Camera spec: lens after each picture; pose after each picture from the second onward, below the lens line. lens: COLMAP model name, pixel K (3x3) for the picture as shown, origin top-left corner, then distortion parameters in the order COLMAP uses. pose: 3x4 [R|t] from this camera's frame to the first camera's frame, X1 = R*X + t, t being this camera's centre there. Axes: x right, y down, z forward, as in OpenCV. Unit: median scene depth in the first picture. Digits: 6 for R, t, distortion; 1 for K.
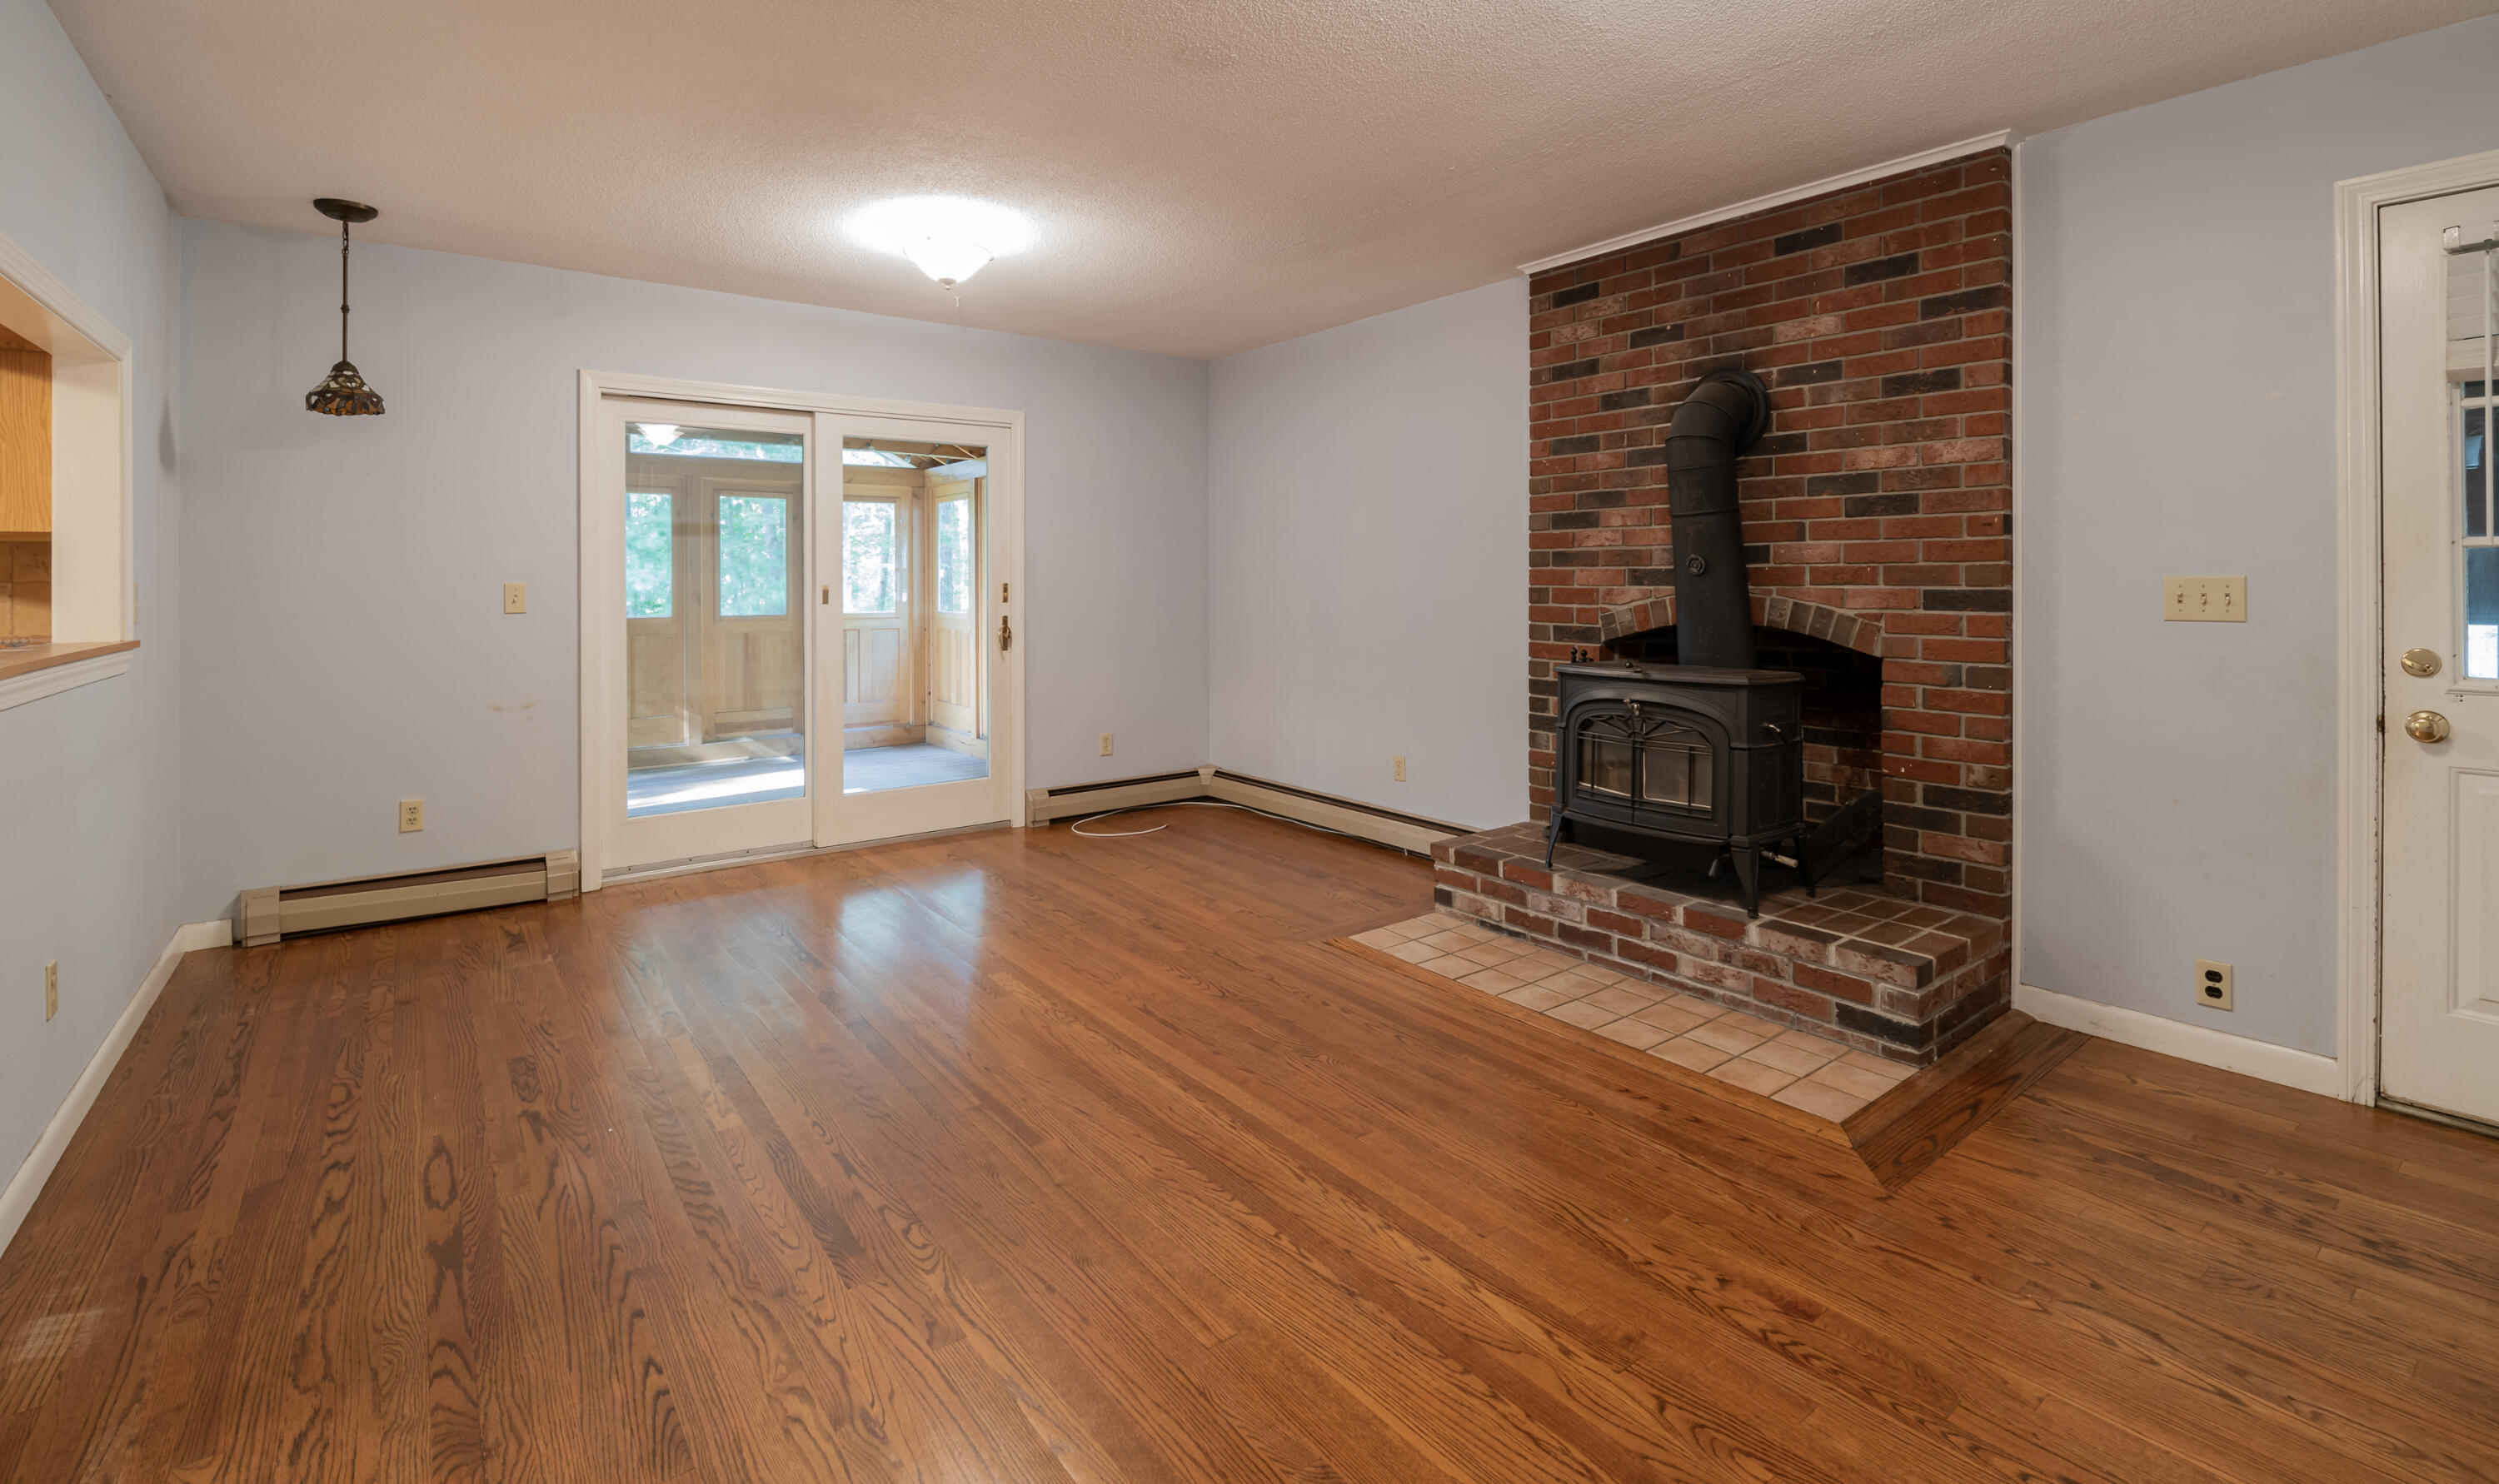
lens RADIAL K [[1117.9, 0, 1252.6], [0, 1117.9, 578.1], [0, 0, 1]] dist [-0.003420, -0.000685]
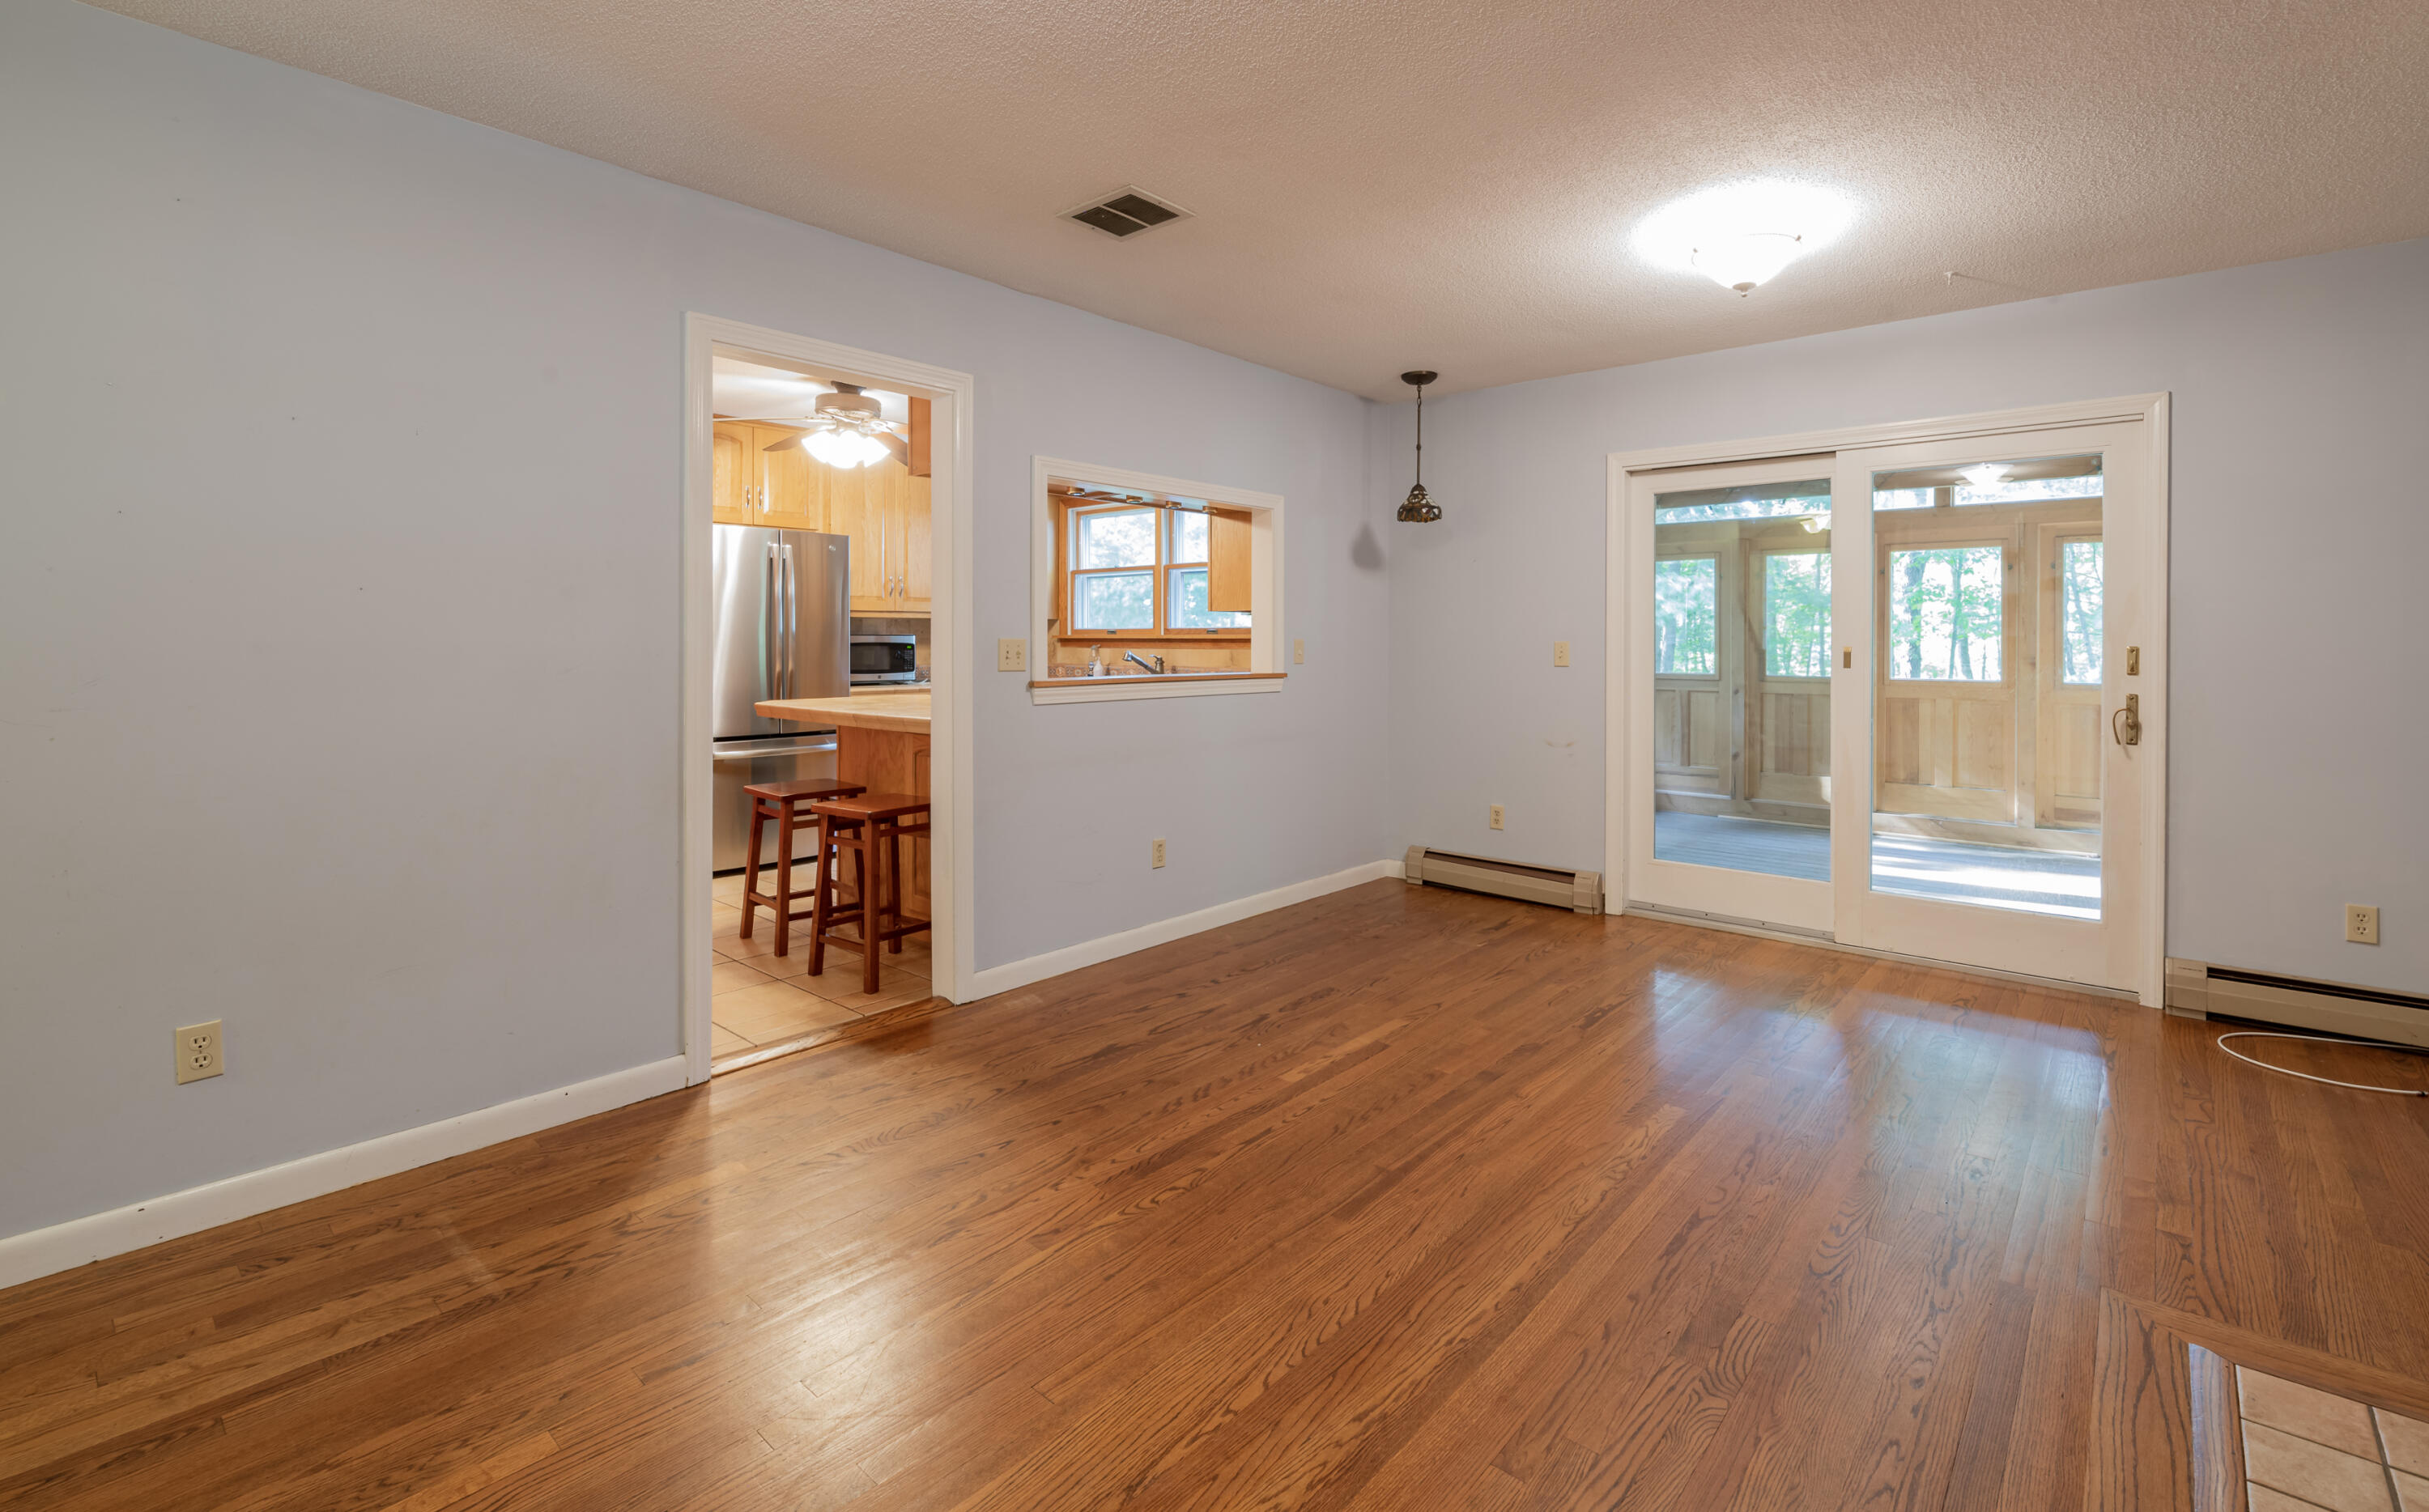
lens RADIAL K [[1064.4, 0, 1217.4], [0, 1064.4, 646.5], [0, 0, 1]] dist [-0.004843, -0.000194]
pose [[0.196346, 0.010458, -0.980479, 0.467898], [-0.003603, 0.999944, 0.009944, -0.000213], [0.980528, 0.001580, 0.196373, 0.483577]]
